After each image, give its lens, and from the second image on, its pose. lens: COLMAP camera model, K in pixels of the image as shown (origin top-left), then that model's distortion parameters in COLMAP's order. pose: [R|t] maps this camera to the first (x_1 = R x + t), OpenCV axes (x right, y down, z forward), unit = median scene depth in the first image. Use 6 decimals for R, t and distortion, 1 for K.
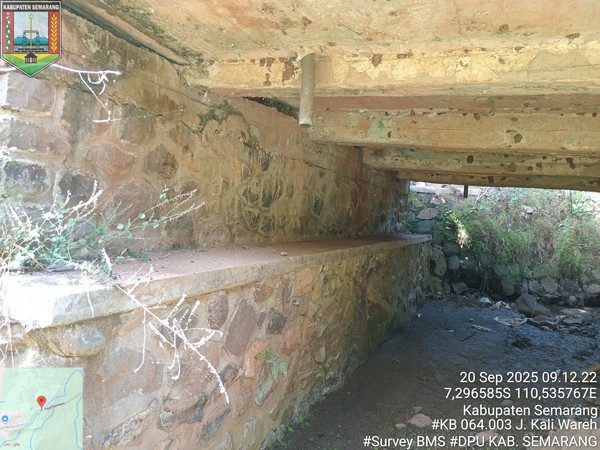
lens RADIAL K [[446.7, 0, 300.0], [0, 446.7, 225.0], [0, 0, 1]] dist [0.013955, -0.061771]
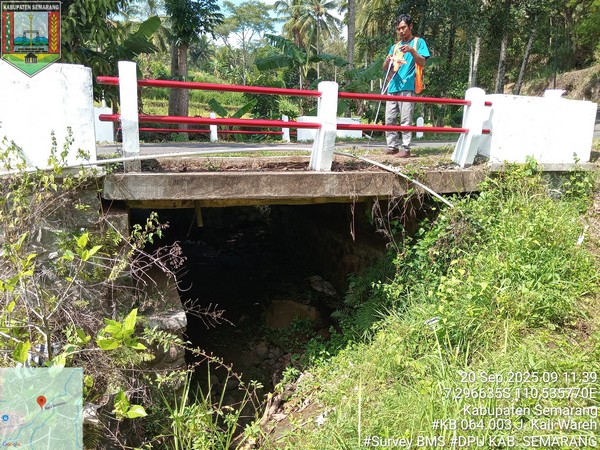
lens RADIAL K [[446.7, 0, 300.0], [0, 446.7, 225.0], [0, 0, 1]] dist [0.013955, -0.061771]
pose [[0.694541, -0.203661, 0.690025, -0.451205], [0.062017, 0.972475, 0.224603, -0.256896], [-0.716775, -0.113203, 0.688054, -0.391799]]
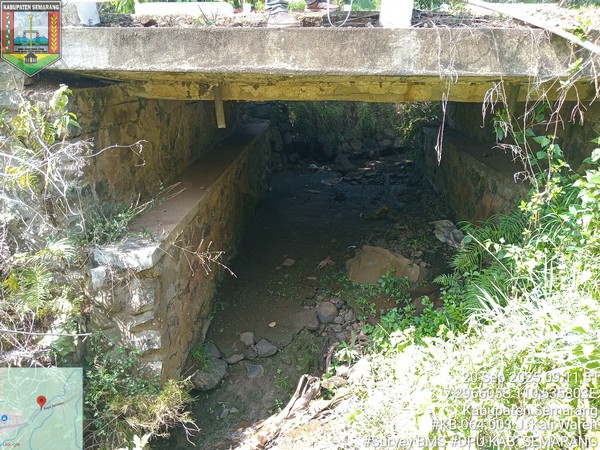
lens RADIAL K [[446.7, 0, 300.0], [0, 446.7, 225.0], [0, 0, 1]] dist [0.013955, -0.061771]
pose [[0.921944, -0.203087, 0.329811, -0.121437], [0.087401, 0.938632, 0.333663, -0.141850], [-0.377333, -0.278793, 0.883116, -0.262158]]
